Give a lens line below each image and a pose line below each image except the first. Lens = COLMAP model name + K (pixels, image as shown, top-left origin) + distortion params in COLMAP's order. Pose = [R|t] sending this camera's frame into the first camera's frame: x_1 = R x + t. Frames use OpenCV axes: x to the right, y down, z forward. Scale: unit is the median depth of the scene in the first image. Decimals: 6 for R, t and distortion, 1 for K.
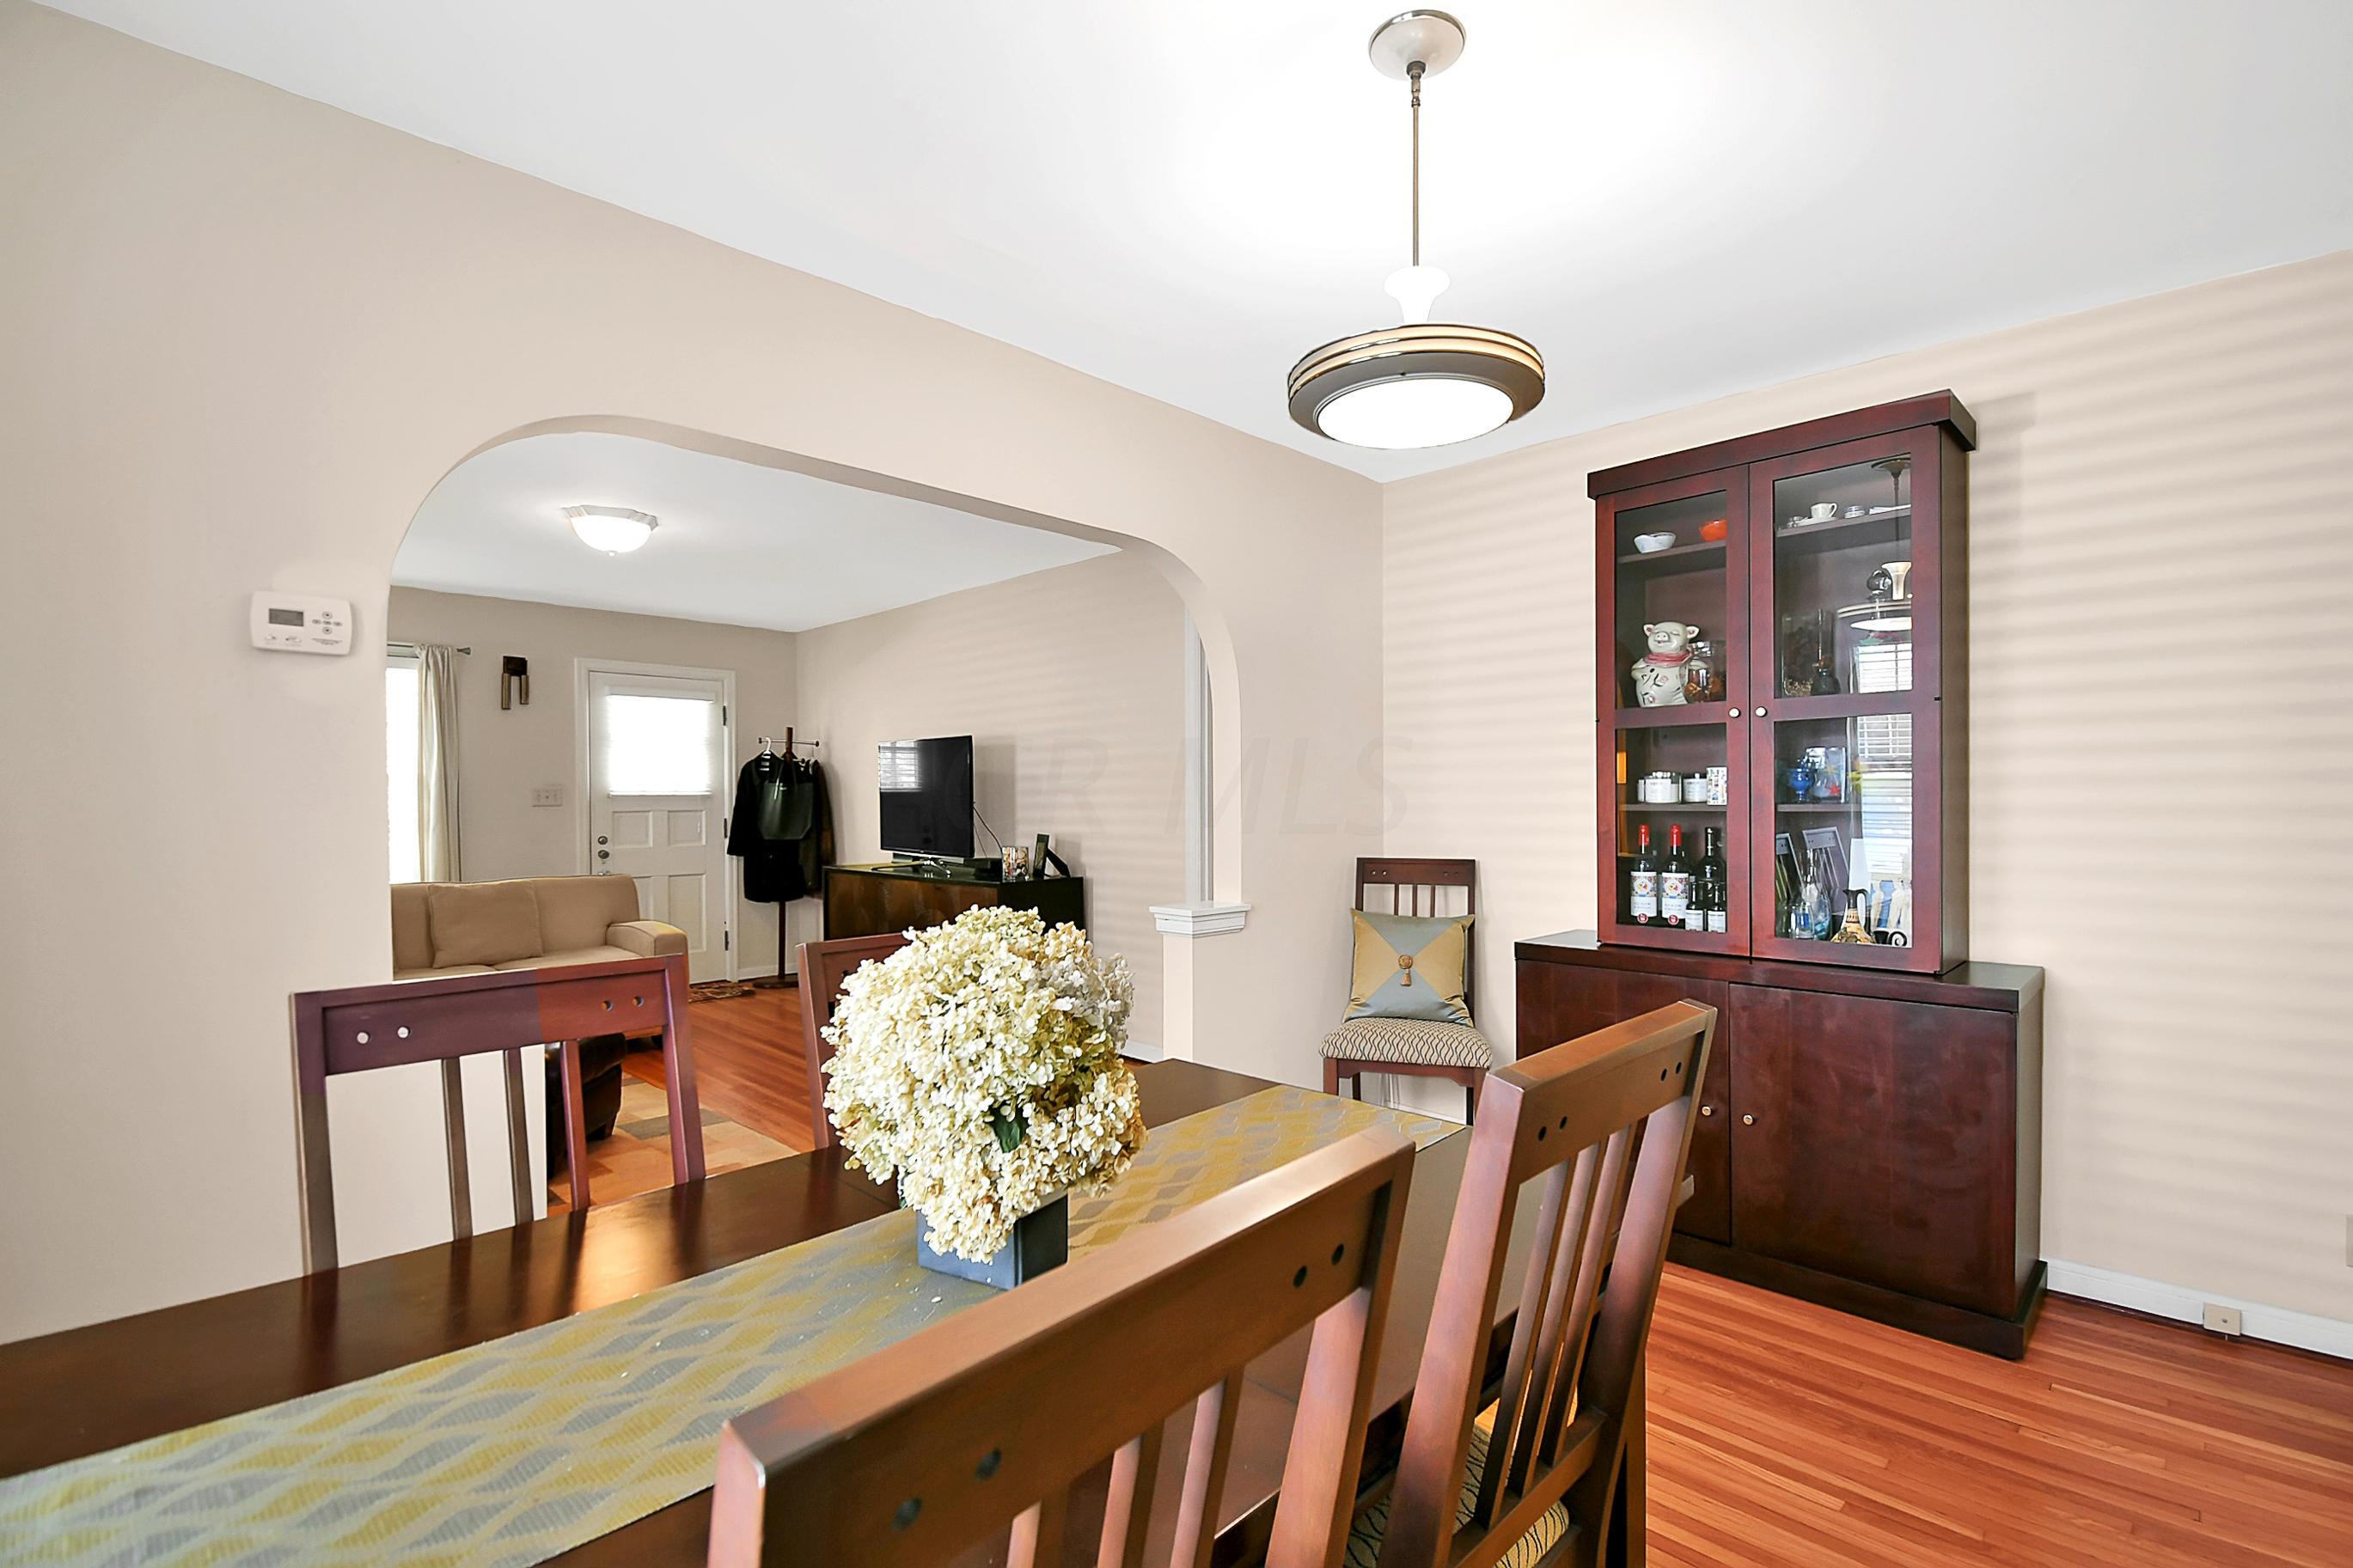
lens RADIAL K [[1072.8, 0, 1202.3], [0, 1072.8, 810.6], [0, 0, 1]] dist [0.000970, 0.000077]
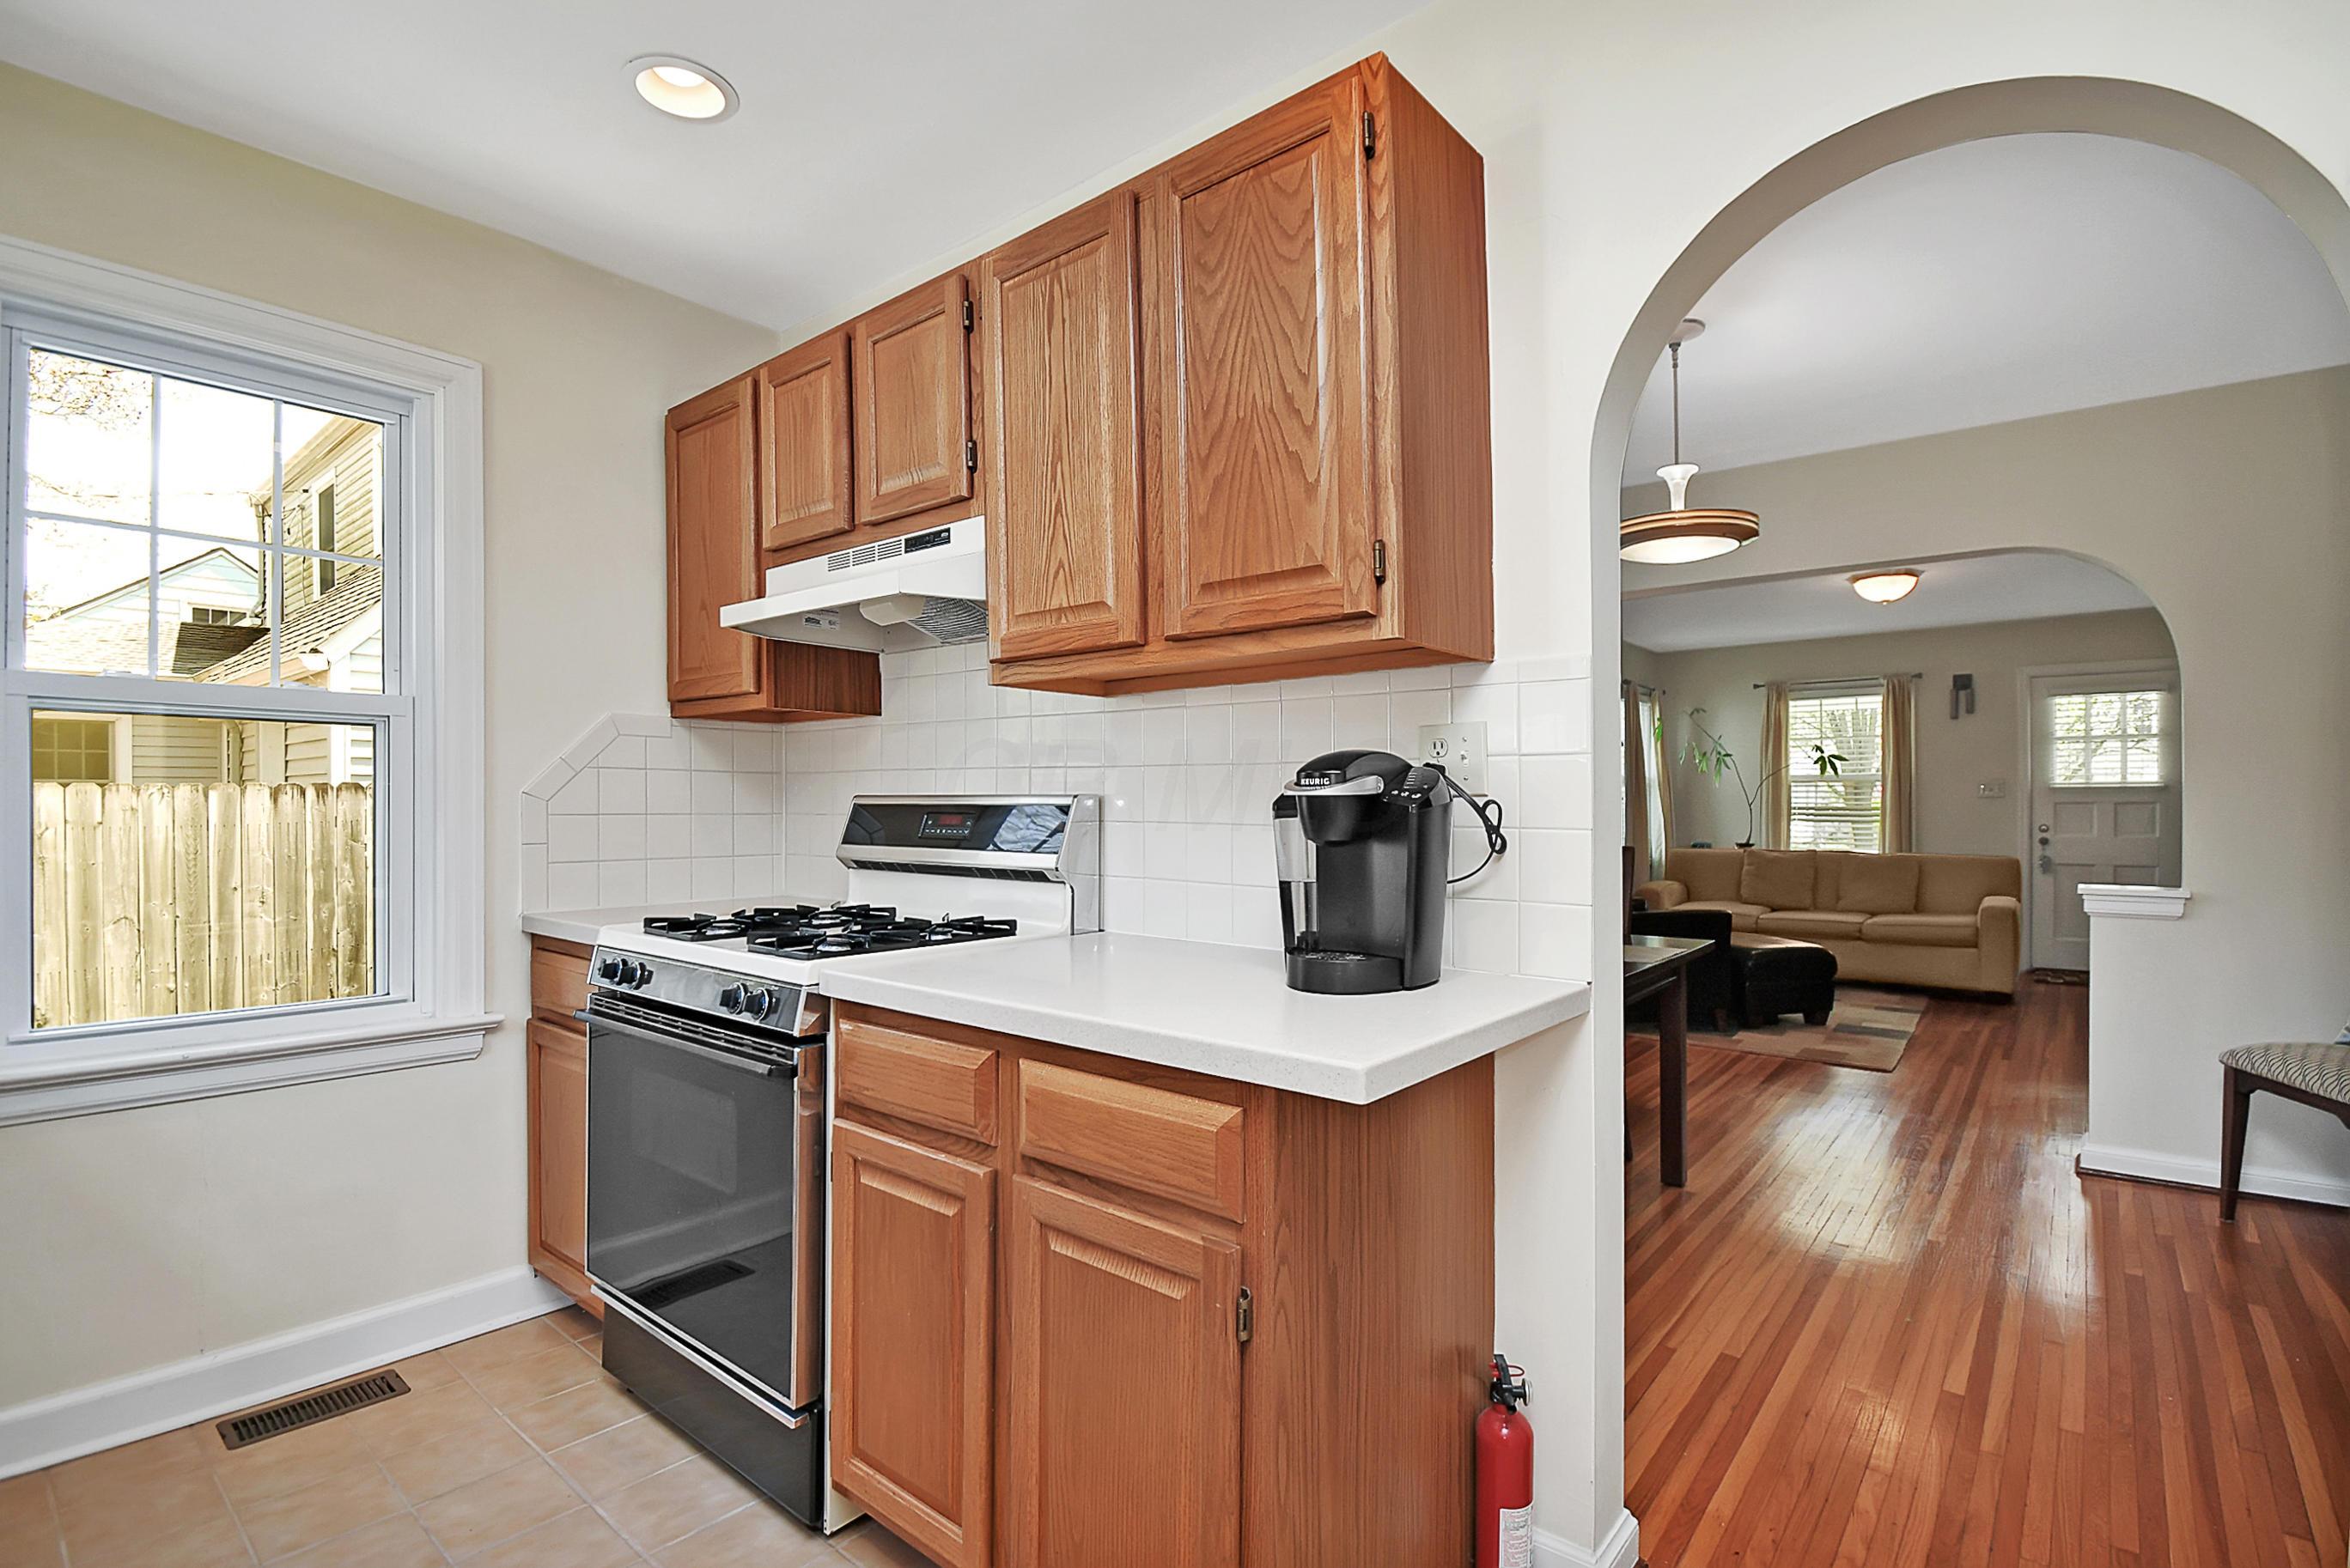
lens RADIAL K [[1071.5, 0, 1200.8], [0, 1071.5, 810.5], [0, 0, 1]] dist [0.000970, 0.000077]
pose [[0.095253, 0.011590, -0.995386, 0.462906], [-0.013445, 0.999856, 0.010355, 0.009166], [0.995362, 0.012397, 0.095395, 0.025698]]
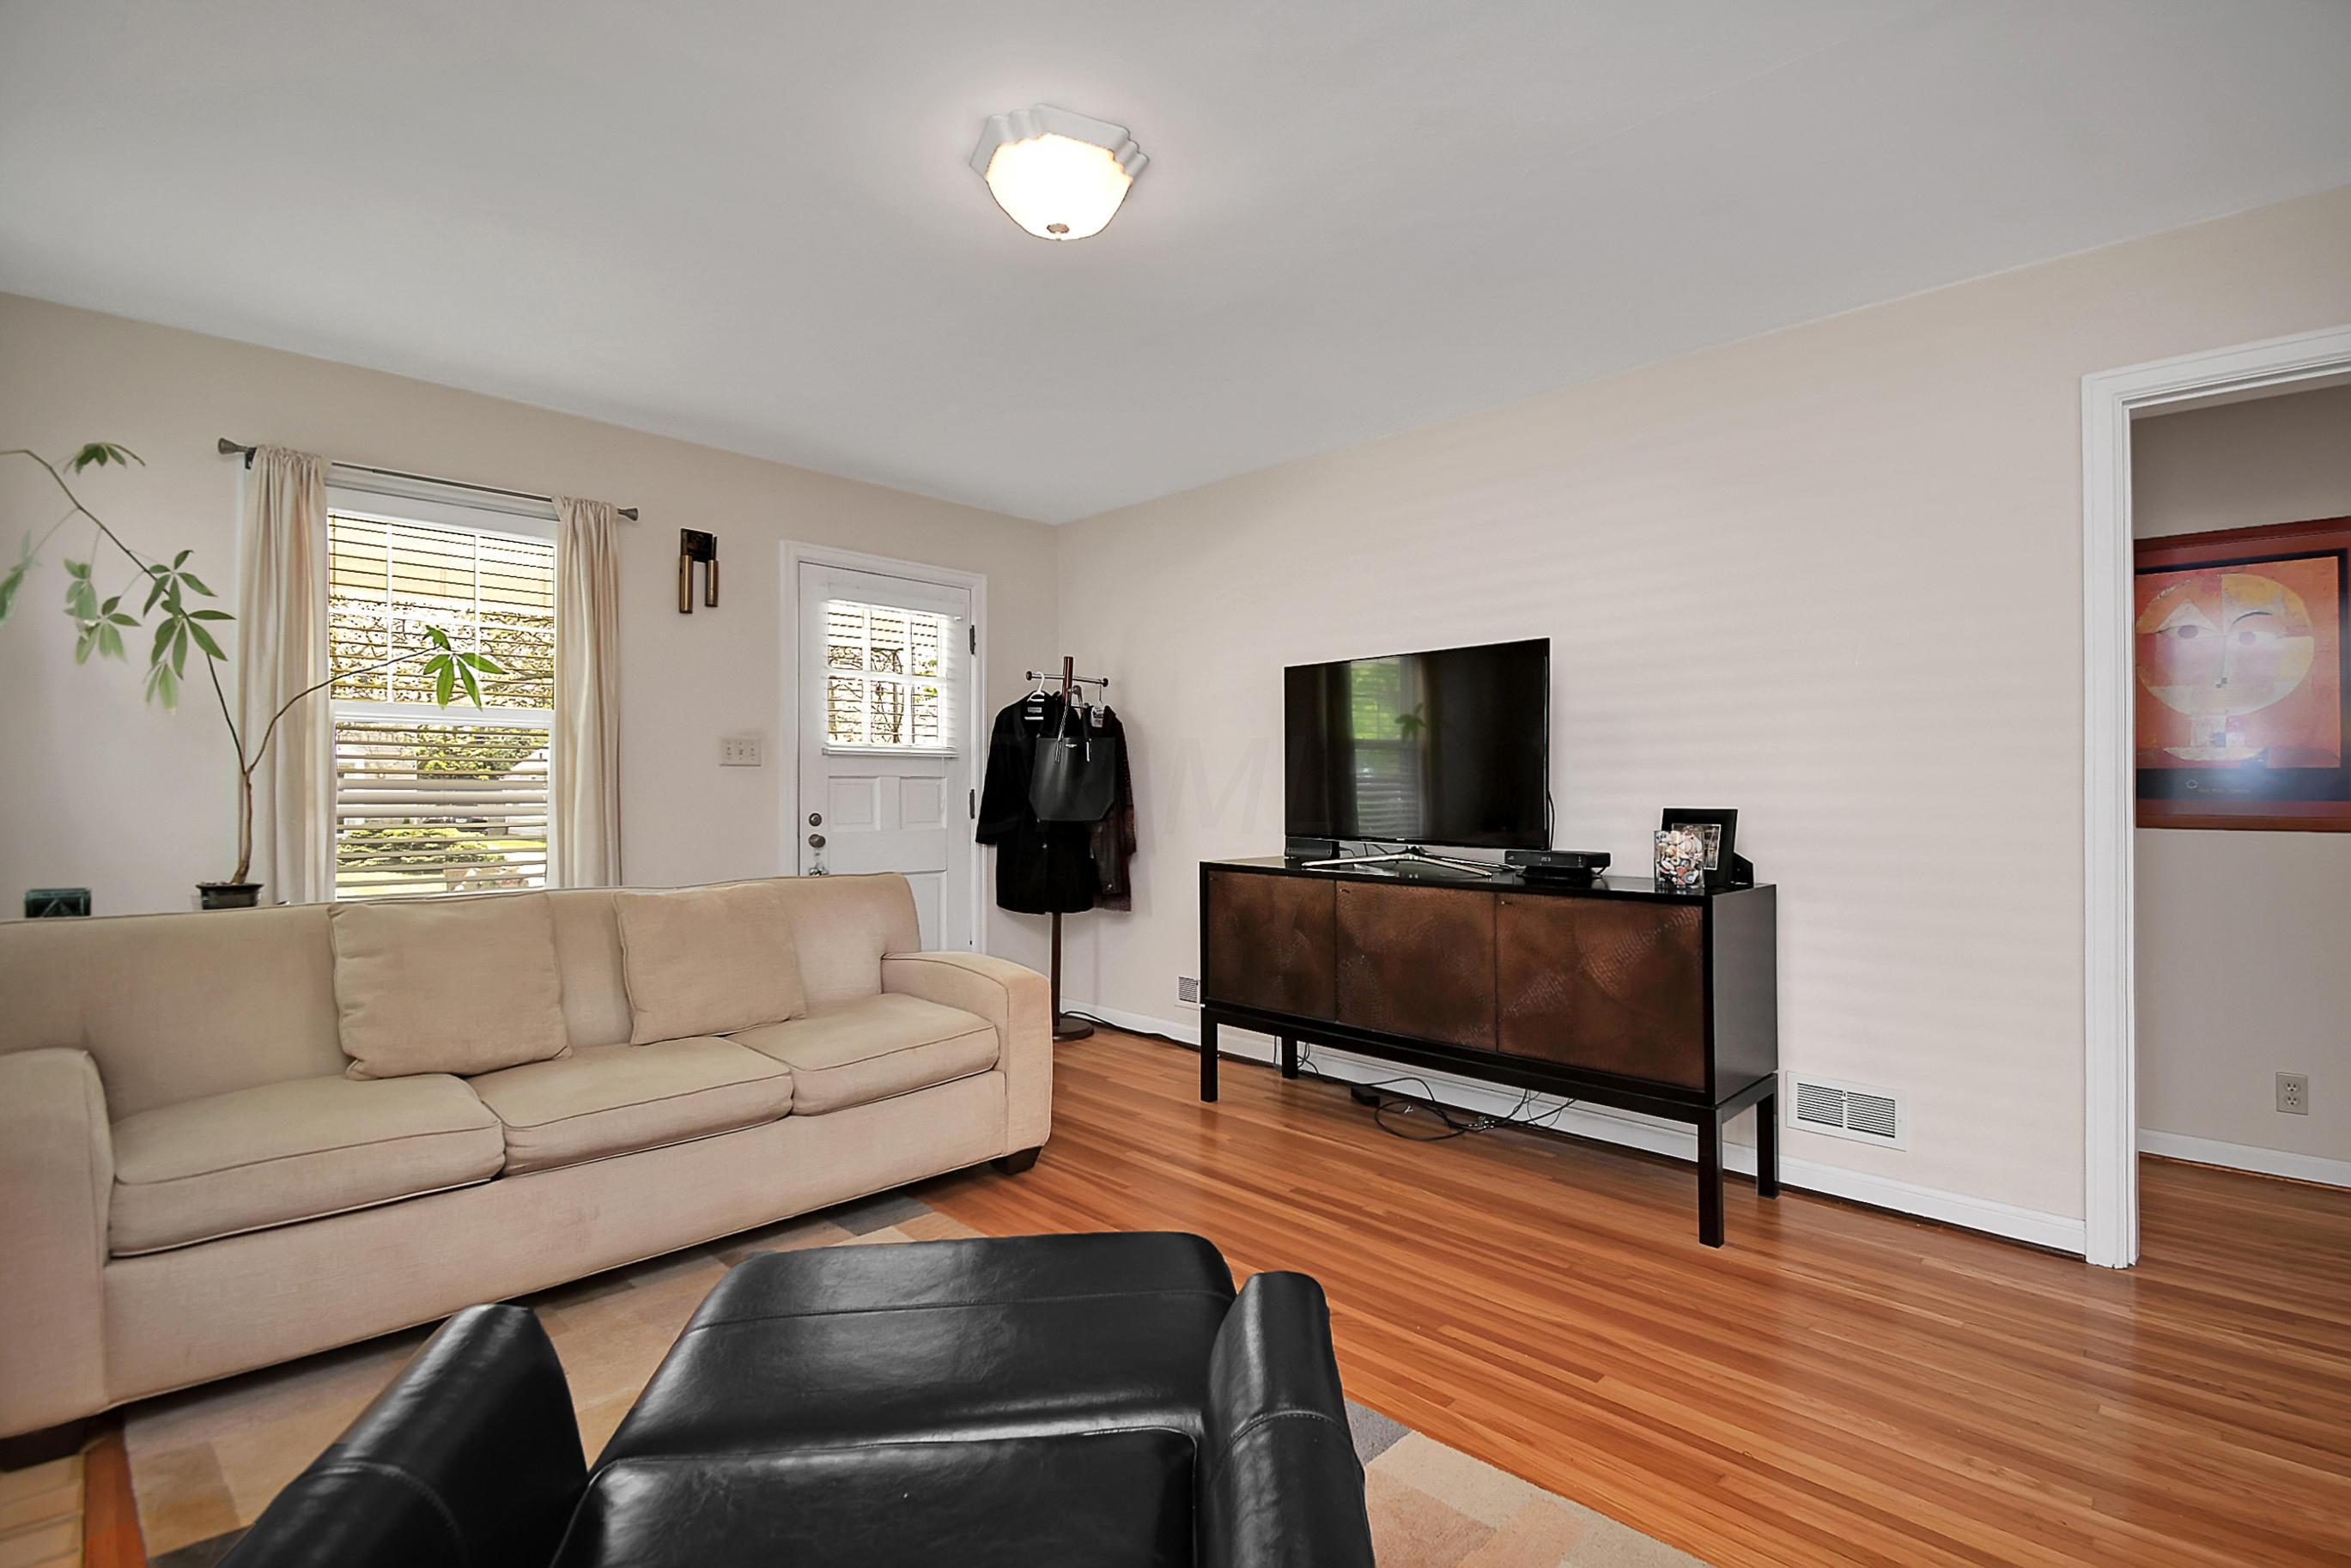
lens RADIAL K [[1096.2, 0, 1245.4], [0, 1096.2, 787.9], [0, 0, 1]] dist [-0.000201, -0.000069]
pose [[0.999690, 0.007739, 0.023679, -0.312116], [-0.007393, 0.999865, -0.014658, 0.016302], [-0.023790, 0.014478, 0.999612, 0.323187]]
